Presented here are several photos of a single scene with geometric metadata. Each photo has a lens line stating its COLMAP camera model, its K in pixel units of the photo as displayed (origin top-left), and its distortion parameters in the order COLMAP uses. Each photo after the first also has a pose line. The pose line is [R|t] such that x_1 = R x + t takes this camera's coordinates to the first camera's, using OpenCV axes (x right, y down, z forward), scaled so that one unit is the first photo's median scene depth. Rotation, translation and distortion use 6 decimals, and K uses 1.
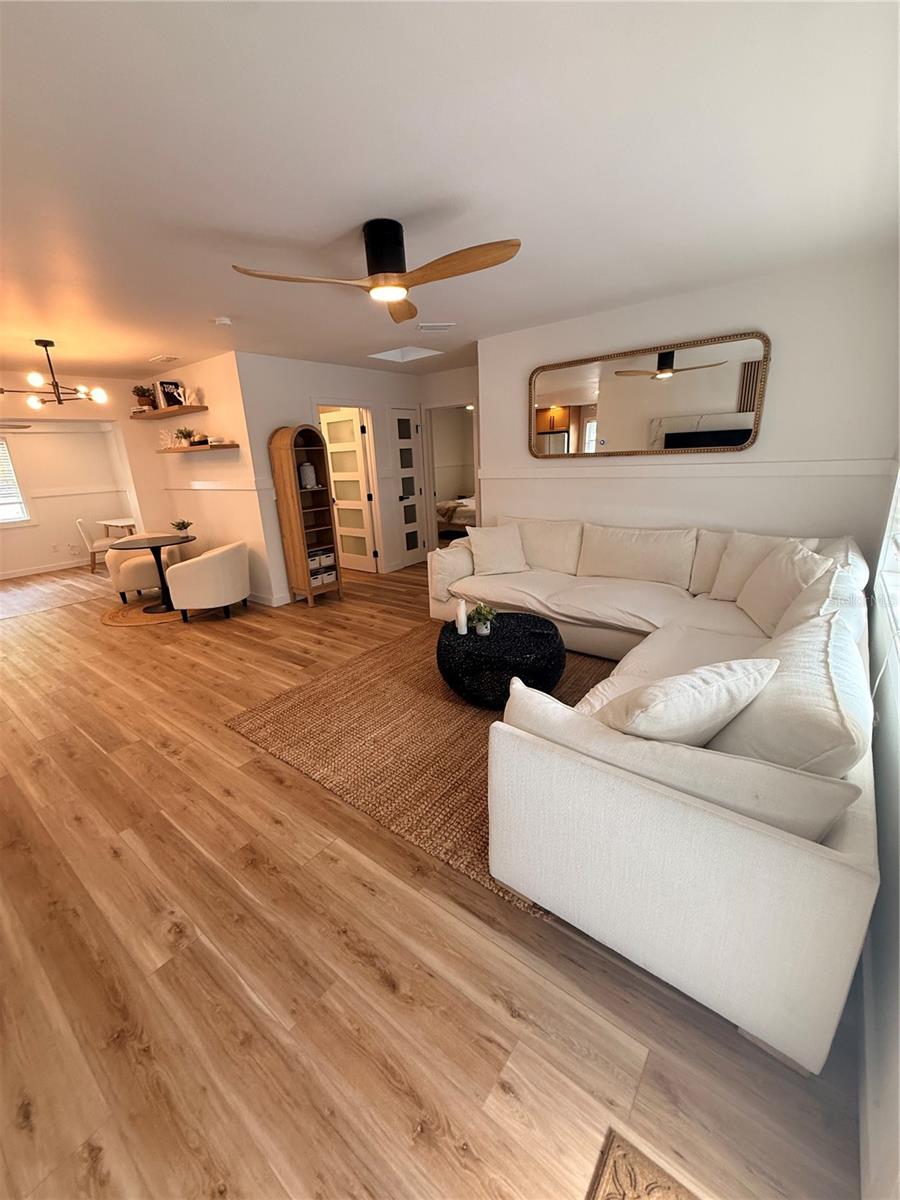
lens RADIAL K [[478.7, 0, 448.1], [0, 478.7, 600.0], [0, 0, 1]] dist [-0.003427, -0.000579]
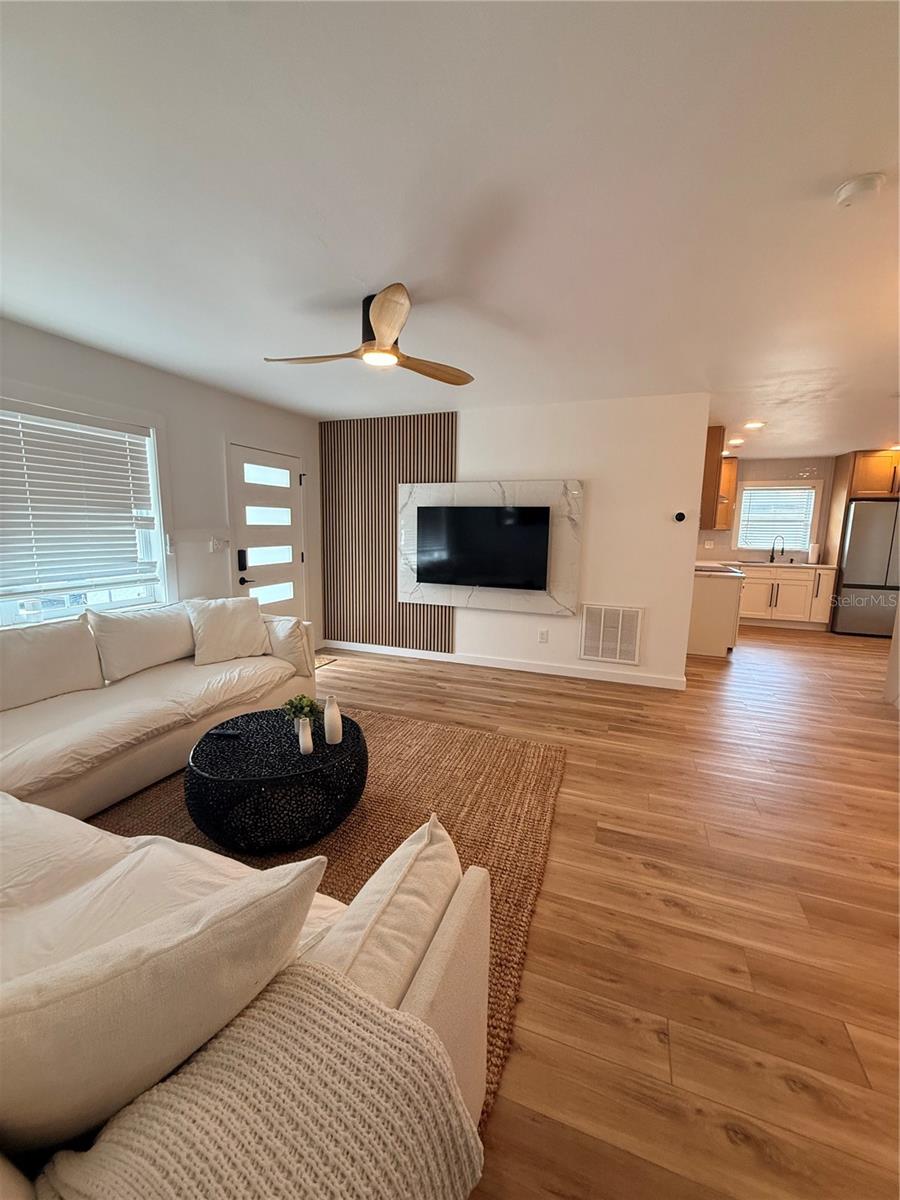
lens RADIAL K [[478.7, 0, 448.1], [0, 478.7, 600.0], [0, 0, 1]] dist [-0.003427, -0.000579]
pose [[-0.957267, 0.075651, -0.279137, 0.068701], [-0.055985, 0.898452, 0.435488, -0.647728], [0.283736, 0.432505, -0.855823, 2.242131]]
